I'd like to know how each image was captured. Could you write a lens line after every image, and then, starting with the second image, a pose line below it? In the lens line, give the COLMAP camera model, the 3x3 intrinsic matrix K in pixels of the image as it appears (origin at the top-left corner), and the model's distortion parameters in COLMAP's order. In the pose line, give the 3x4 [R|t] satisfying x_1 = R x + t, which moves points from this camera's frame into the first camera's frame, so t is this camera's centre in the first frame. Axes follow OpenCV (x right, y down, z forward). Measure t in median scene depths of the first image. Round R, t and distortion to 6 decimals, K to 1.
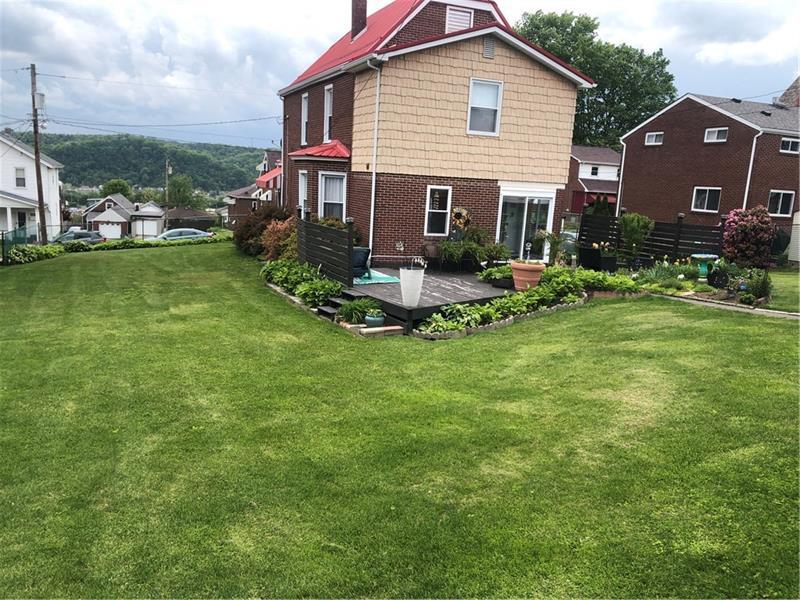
lens RADIAL K [[647.3, 0, 402.2], [0, 647.3, 300.0], [0, 0, 1]] dist [0.043546, -0.024594]
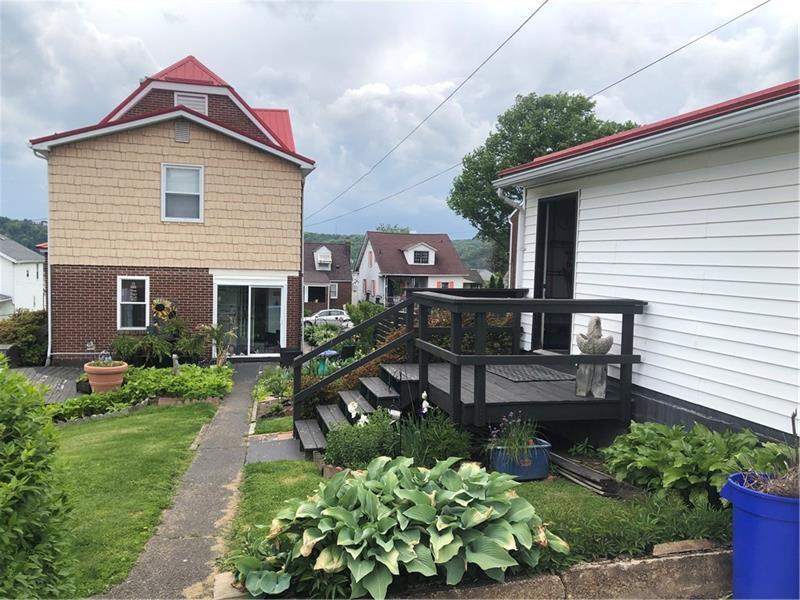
lens RADIAL K [[647.3, 0, 404.6], [0, 647.3, 308.7], [0, 0, 1]] dist [0.043546, -0.024594]
pose [[0.991962, -0.017363, -0.125340, 0.551829], [0.003302, 0.993755, -0.111534, -0.023821], [0.126494, 0.110224, 0.985825, 0.129423]]
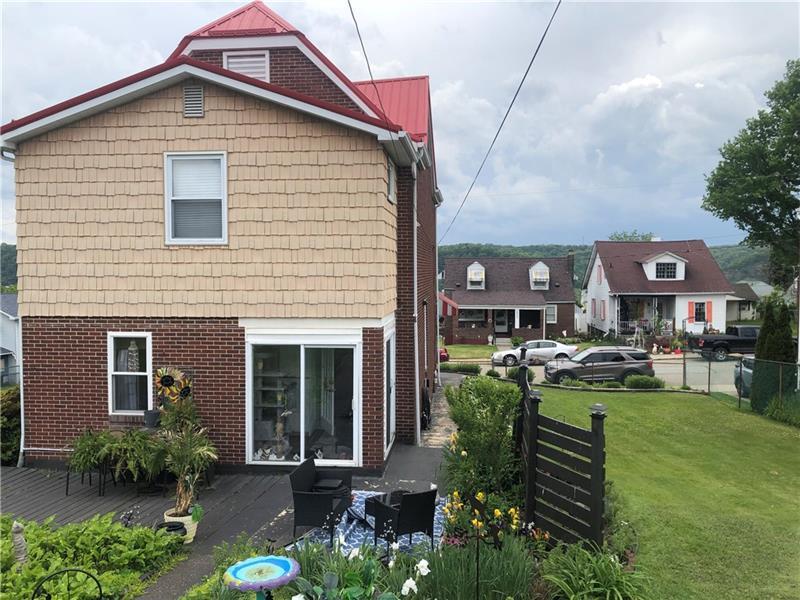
lens RADIAL K [[647.3, 0, 404.1], [0, 647.3, 298.7], [0, 0, 1]] dist [0.043546, -0.024594]
pose [[0.876558, -0.034654, -0.480047, 0.560651], [-0.037783, 0.989372, -0.140412, -0.129760], [0.479811, 0.141217, 0.865933, 0.586731]]
